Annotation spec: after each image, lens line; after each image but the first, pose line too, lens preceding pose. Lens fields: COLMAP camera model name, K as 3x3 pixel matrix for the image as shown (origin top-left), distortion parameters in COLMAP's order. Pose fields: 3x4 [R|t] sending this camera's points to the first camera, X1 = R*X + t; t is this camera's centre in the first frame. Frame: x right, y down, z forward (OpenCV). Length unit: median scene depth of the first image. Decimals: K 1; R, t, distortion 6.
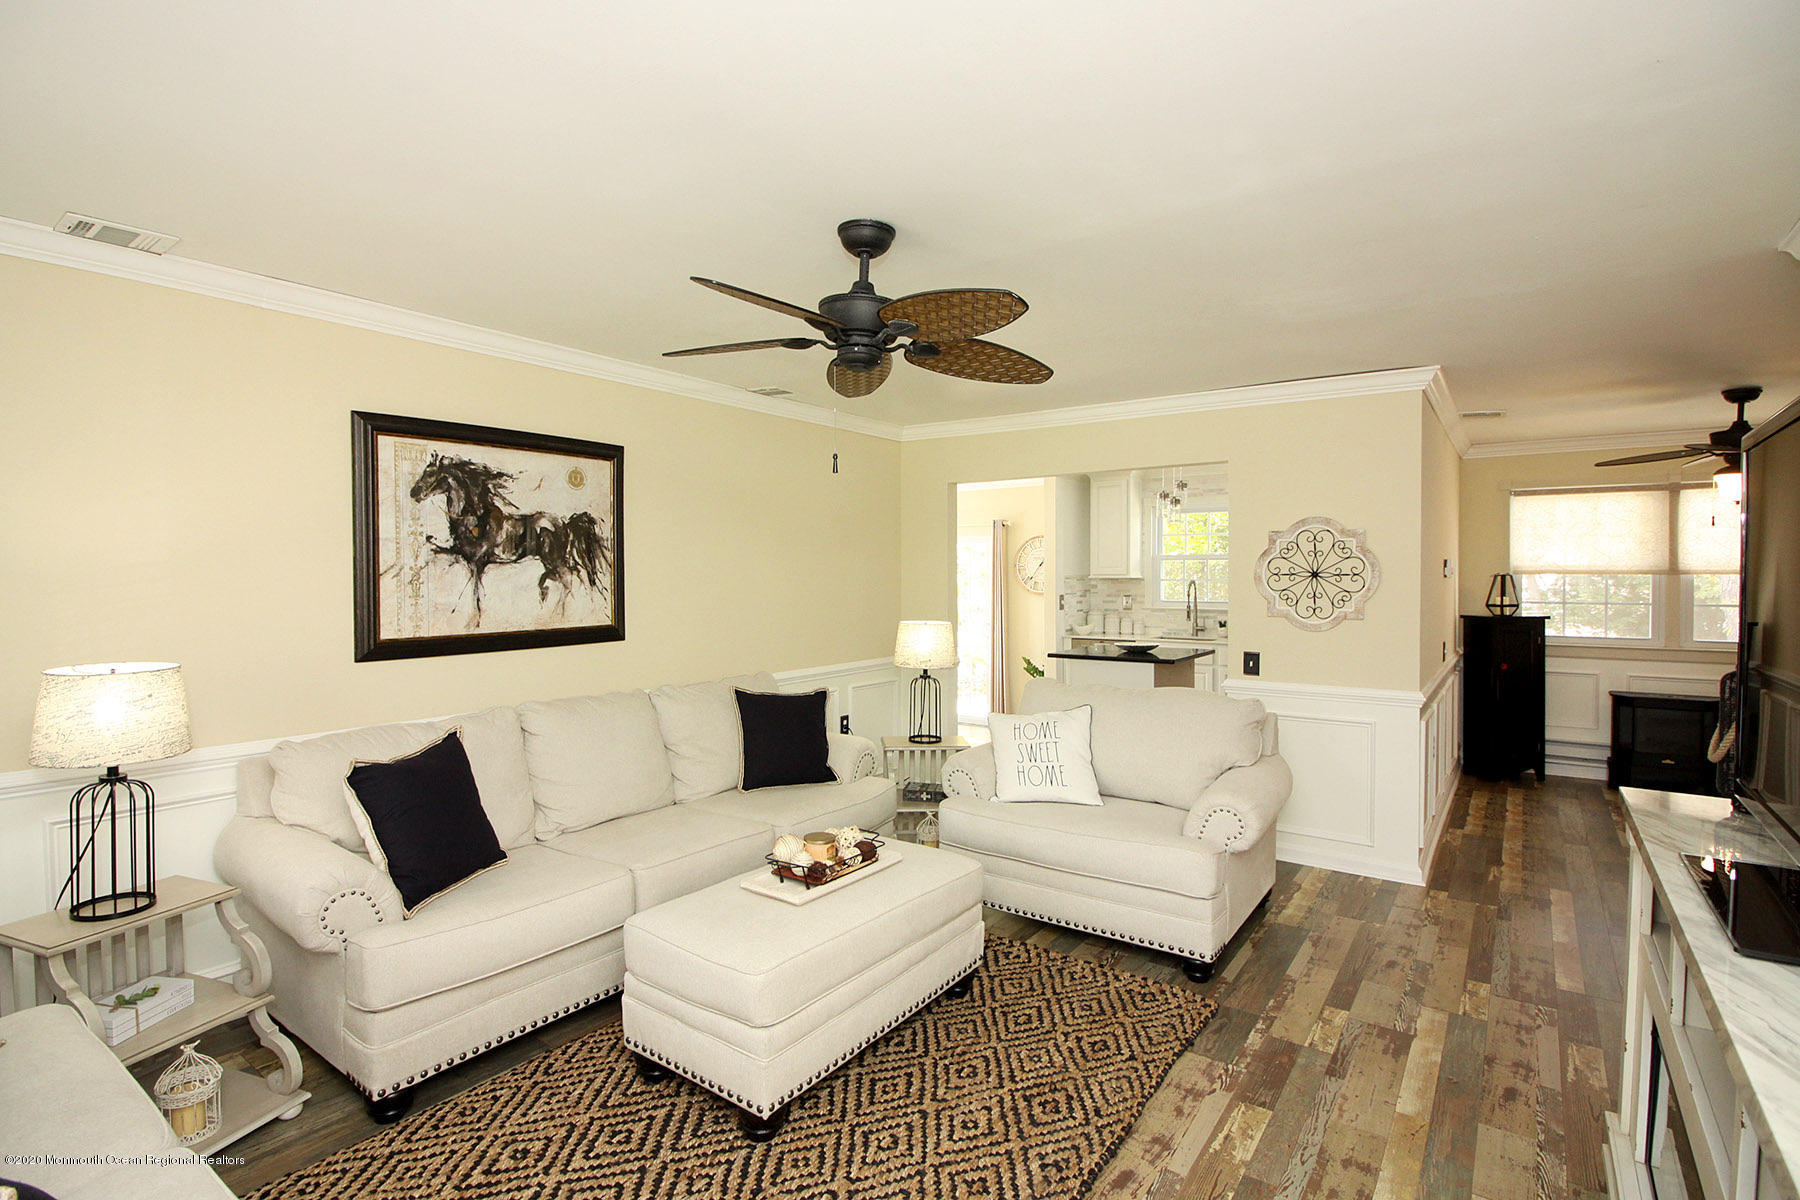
lens RADIAL K [[858.8, 0, 900.0], [0, 858.8, 600.0], [0, 0, 1]] dist [-0.013676, -0.001006]
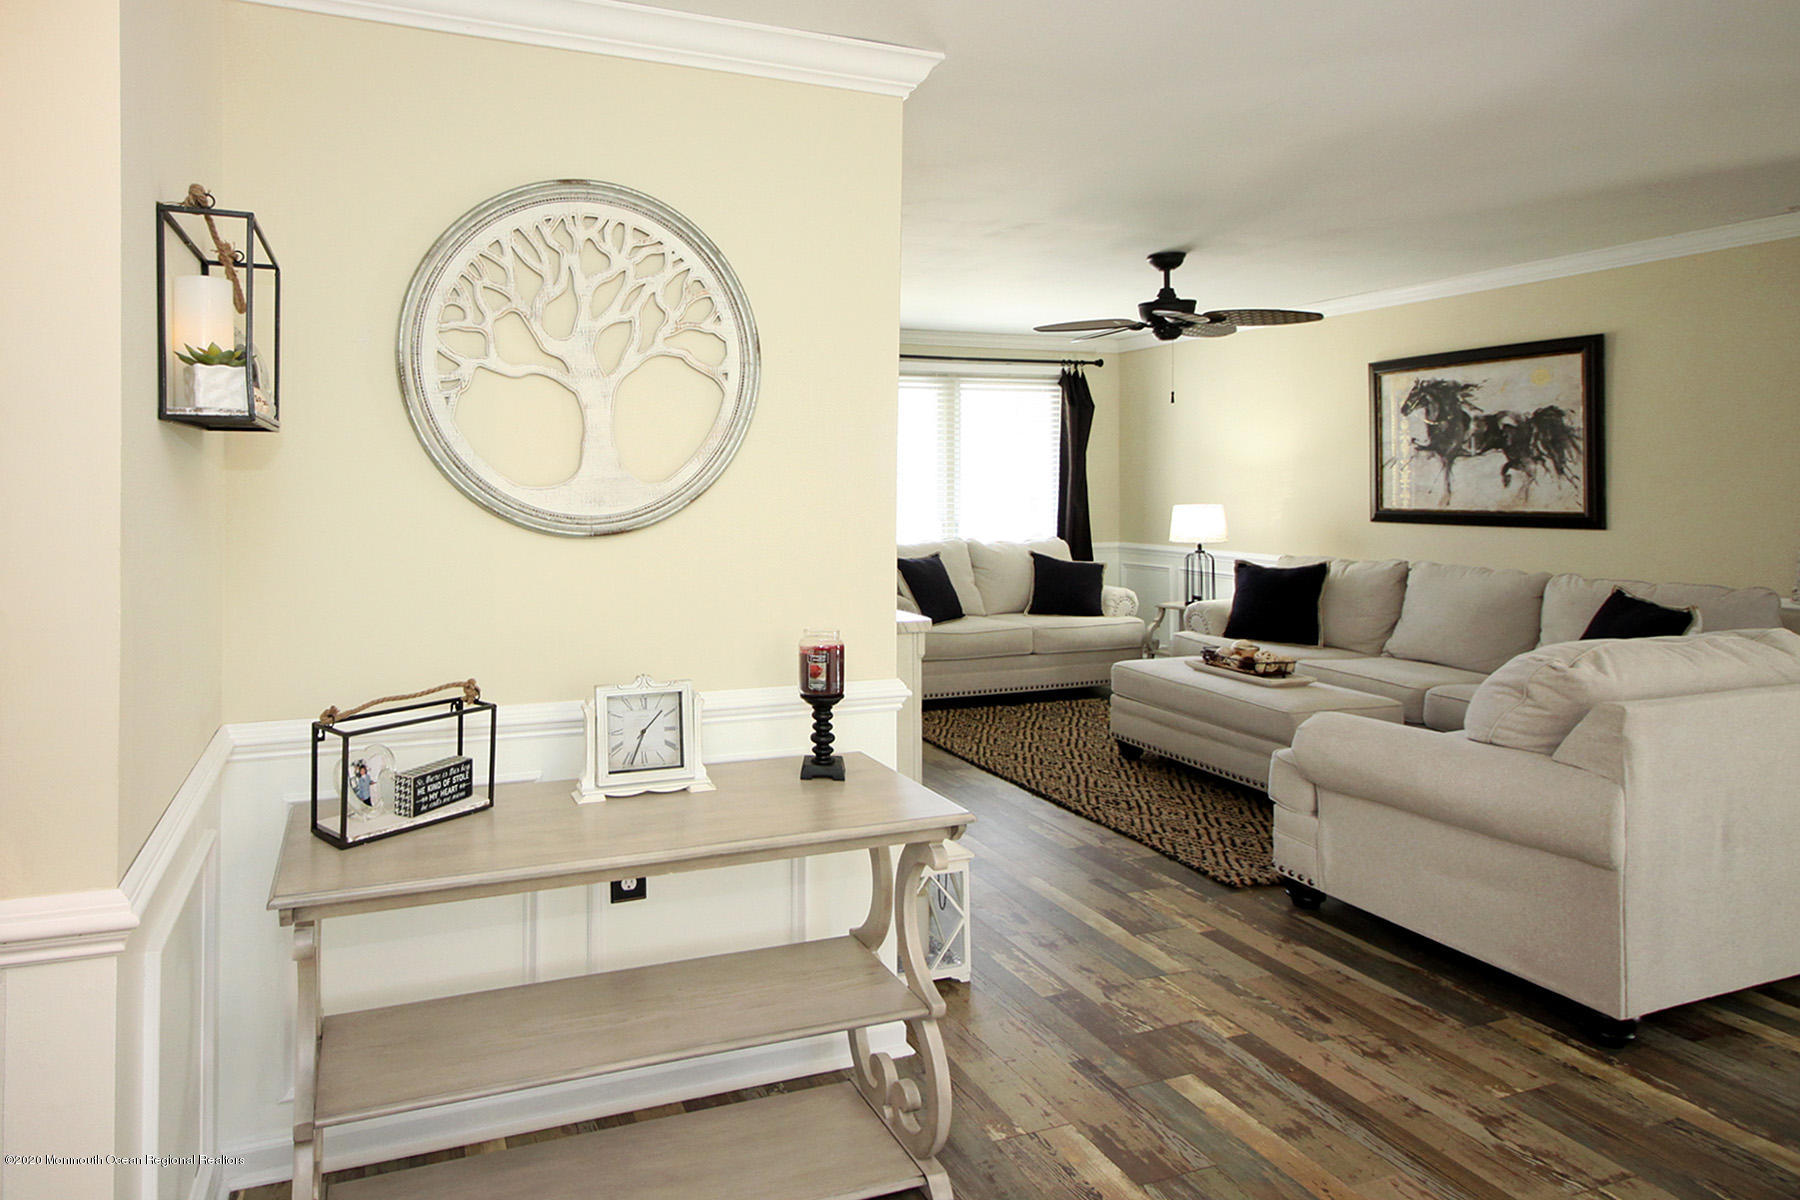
lens RADIAL K [[1023.4, 0, 665.1], [0, 1023.4, 503.9], [0, 0, 1]] dist [-0.000498, -0.001257]
pose [[-0.613999, 0.025551, -0.788893, 1.428234], [-0.014883, 0.998923, 0.043938, -0.020628], [0.789166, 0.038719, -0.612958, 0.973953]]
